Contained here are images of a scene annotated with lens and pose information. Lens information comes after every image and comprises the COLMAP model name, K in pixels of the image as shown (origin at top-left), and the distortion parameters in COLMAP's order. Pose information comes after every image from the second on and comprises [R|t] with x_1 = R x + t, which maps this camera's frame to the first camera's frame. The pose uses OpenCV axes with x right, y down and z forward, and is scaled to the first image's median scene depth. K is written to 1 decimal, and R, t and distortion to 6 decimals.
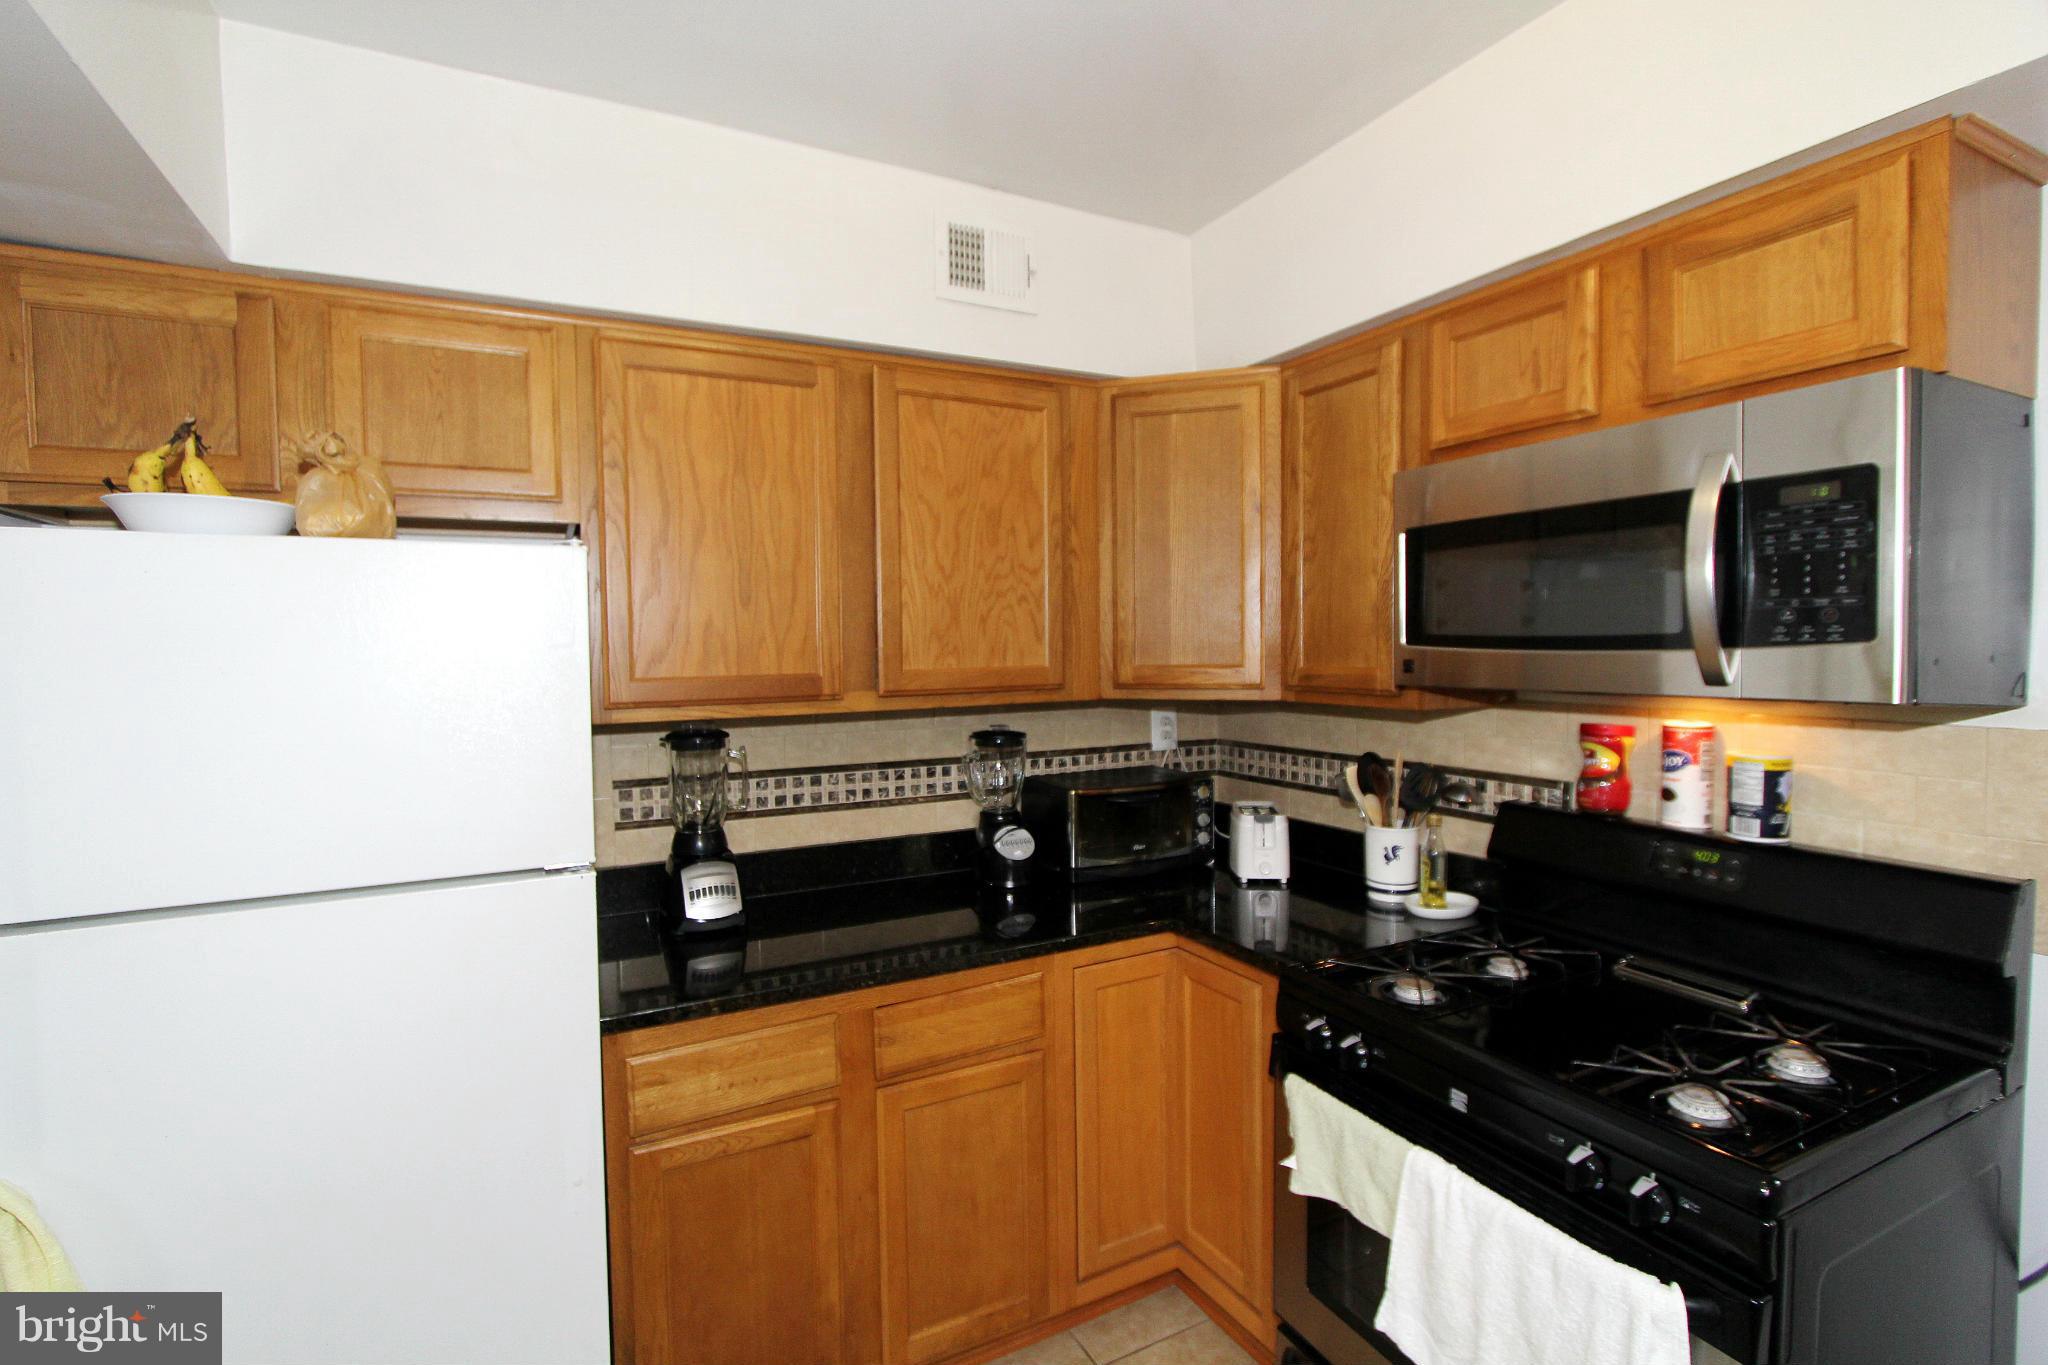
lens RADIAL K [[936.9, 0, 1009.2], [0, 936.9, 679.8], [0, 0, 1]] dist [-0.014629, 0.000693]
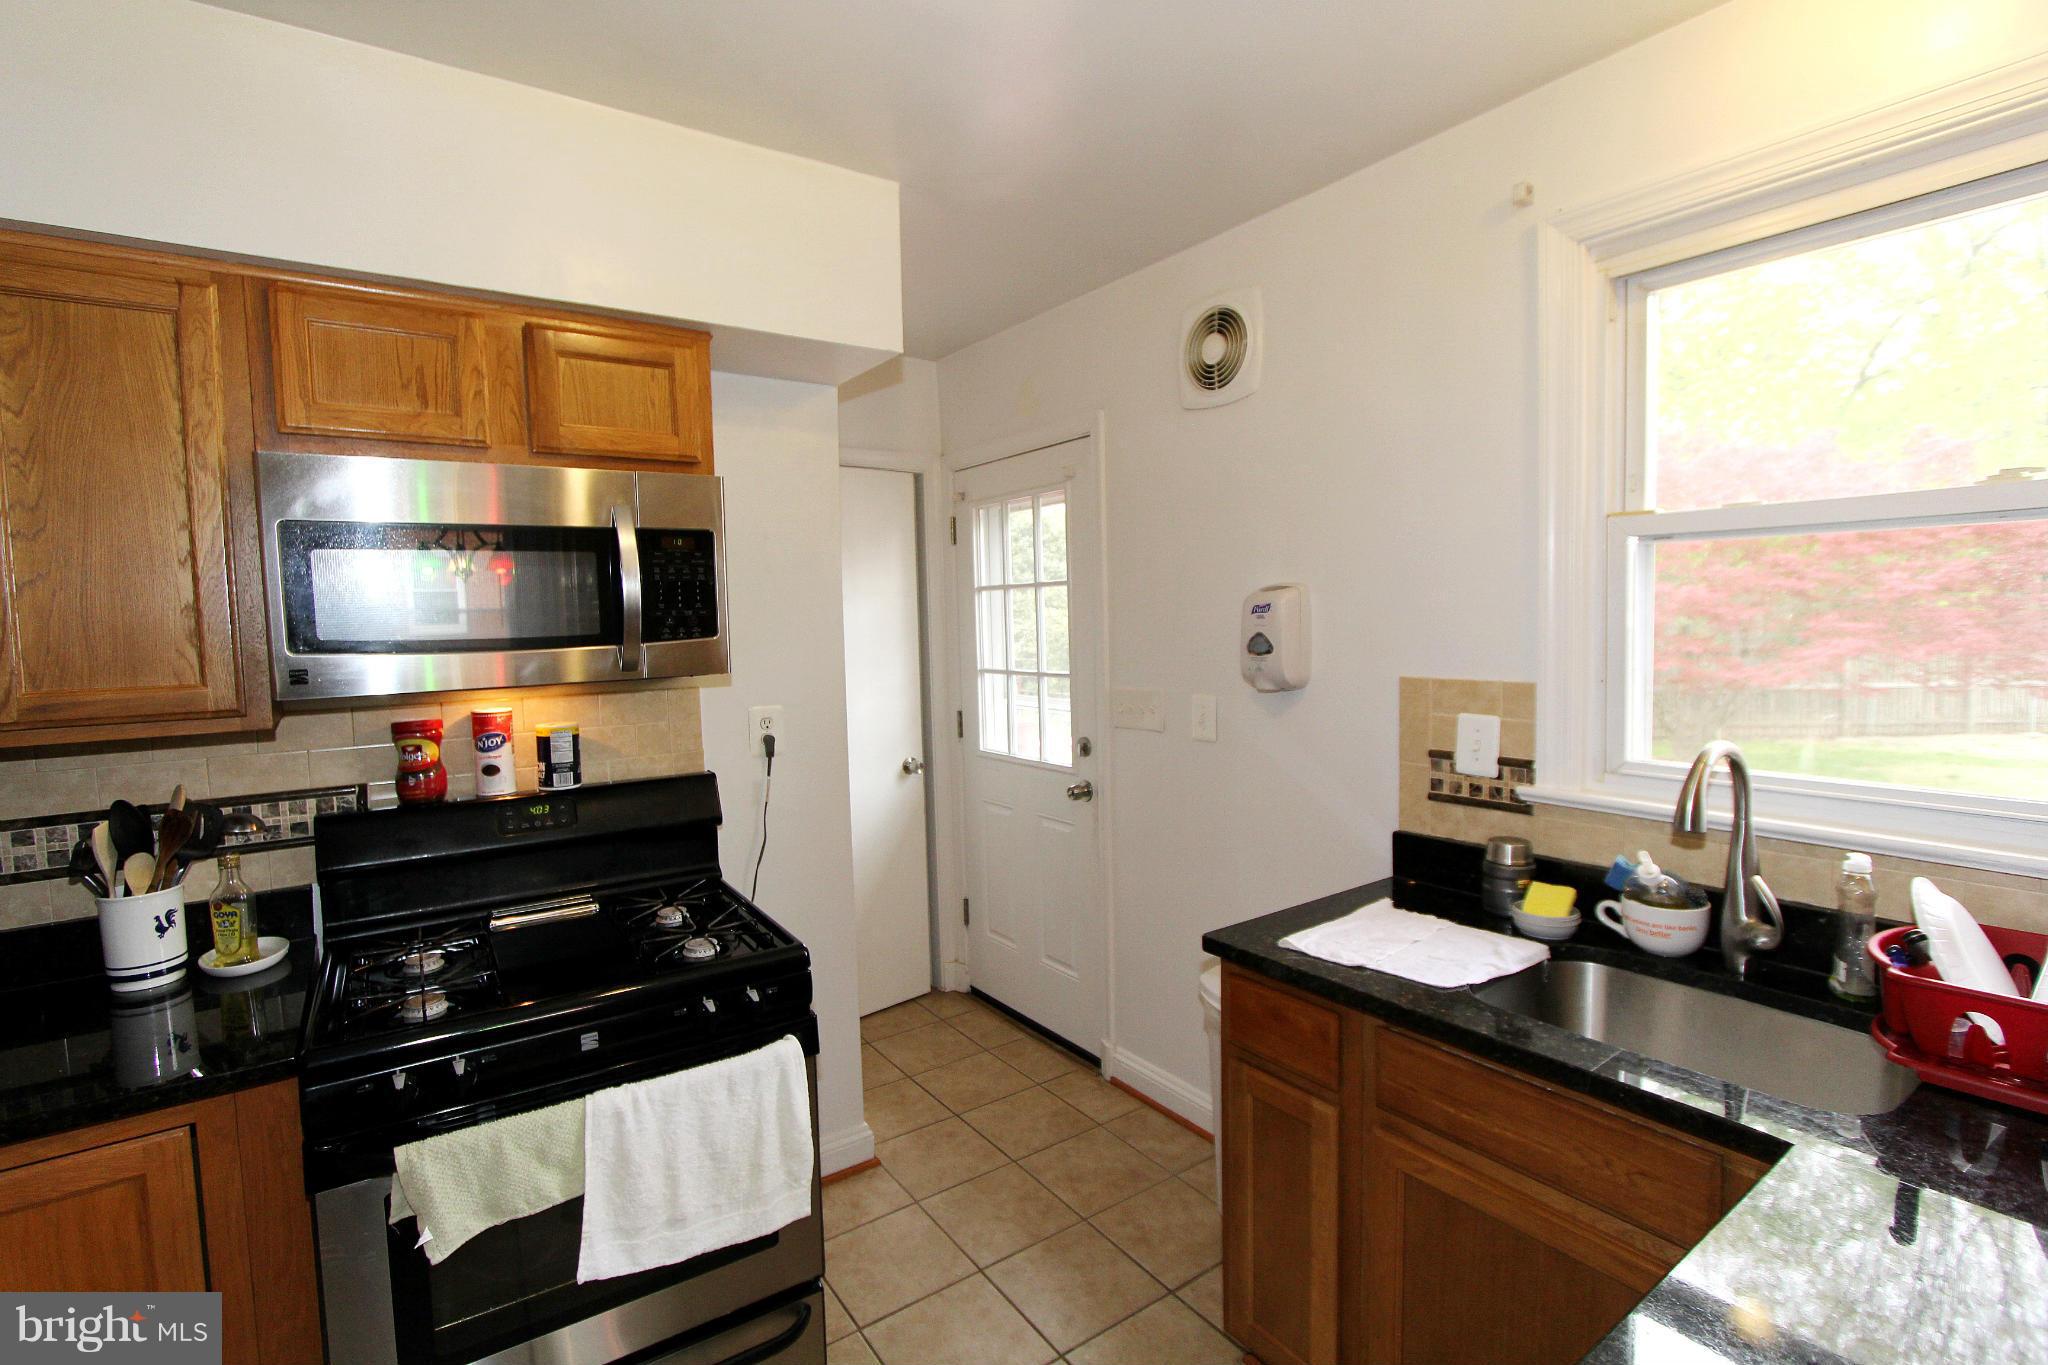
lens RADIAL K [[939.6, 0, 1010.6], [0, 939.6, 678.5], [0, 0, 1]] dist [-0.013209, 0.000584]
pose [[-0.137592, -0.053545, 0.989041, -0.600921], [0.065591, 0.995853, 0.063039, -0.028171], [-0.988315, 0.073546, -0.133510, 0.517279]]
